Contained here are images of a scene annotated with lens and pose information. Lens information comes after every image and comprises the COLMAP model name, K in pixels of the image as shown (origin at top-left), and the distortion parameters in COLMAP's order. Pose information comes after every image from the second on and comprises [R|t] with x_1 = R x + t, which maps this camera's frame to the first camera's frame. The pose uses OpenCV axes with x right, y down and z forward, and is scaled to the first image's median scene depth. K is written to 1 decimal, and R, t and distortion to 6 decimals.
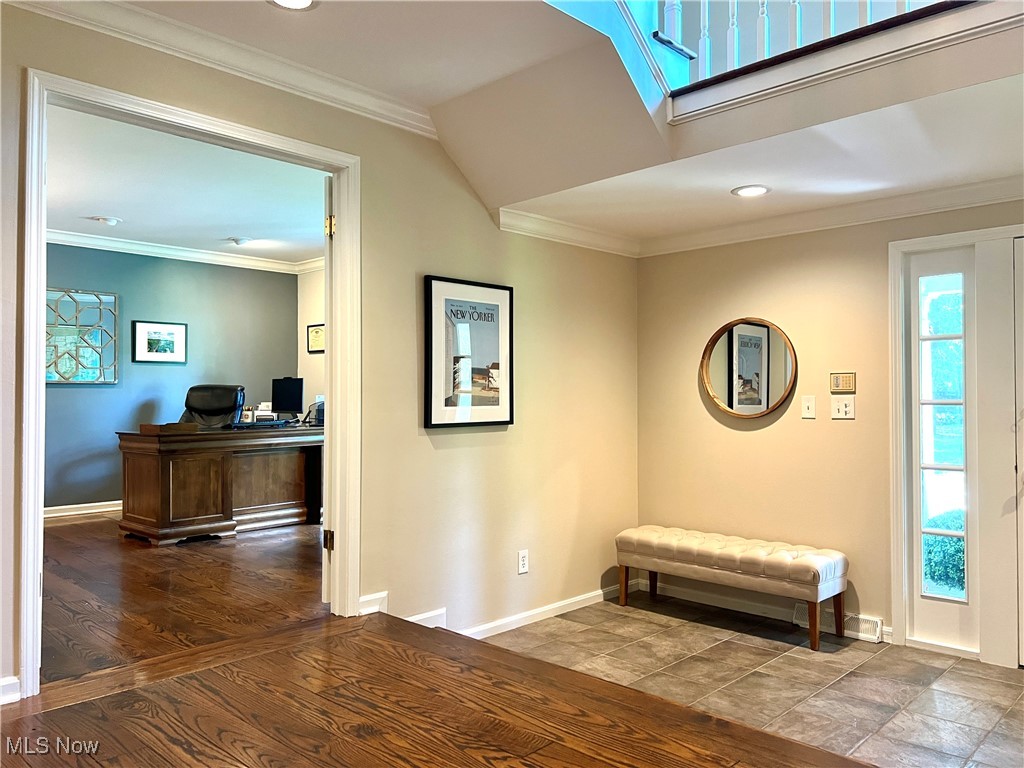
lens RADIAL K [[771.4, 0, 512.0], [0, 771.4, 384.0], [0, 0, 1]] dist [0.001265, -0.001574]
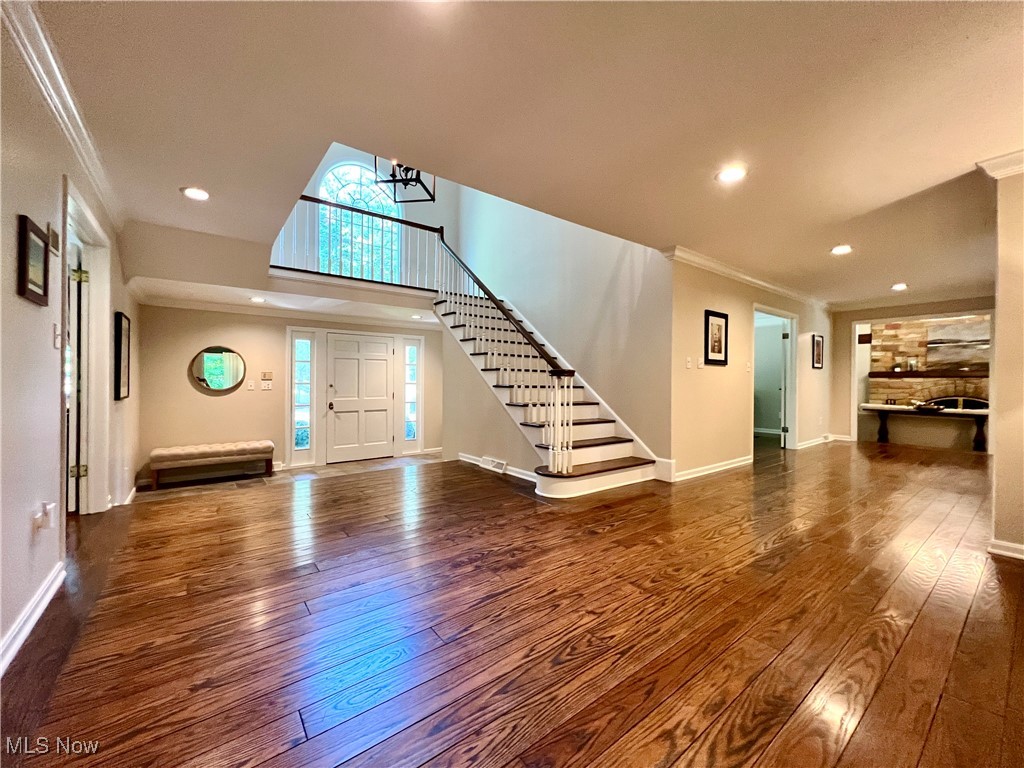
lens RADIAL K [[410.7, 0, 512.0], [0, 410.7, 384.0], [0, 0, 1]] dist [-0.000711, 0.000592]
pose [[0.146206, -0.009480, 0.989209, -0.878747], [-0.017610, 0.999771, 0.012184, -0.006725], [-0.989097, -0.019202, 0.146005, -0.022361]]
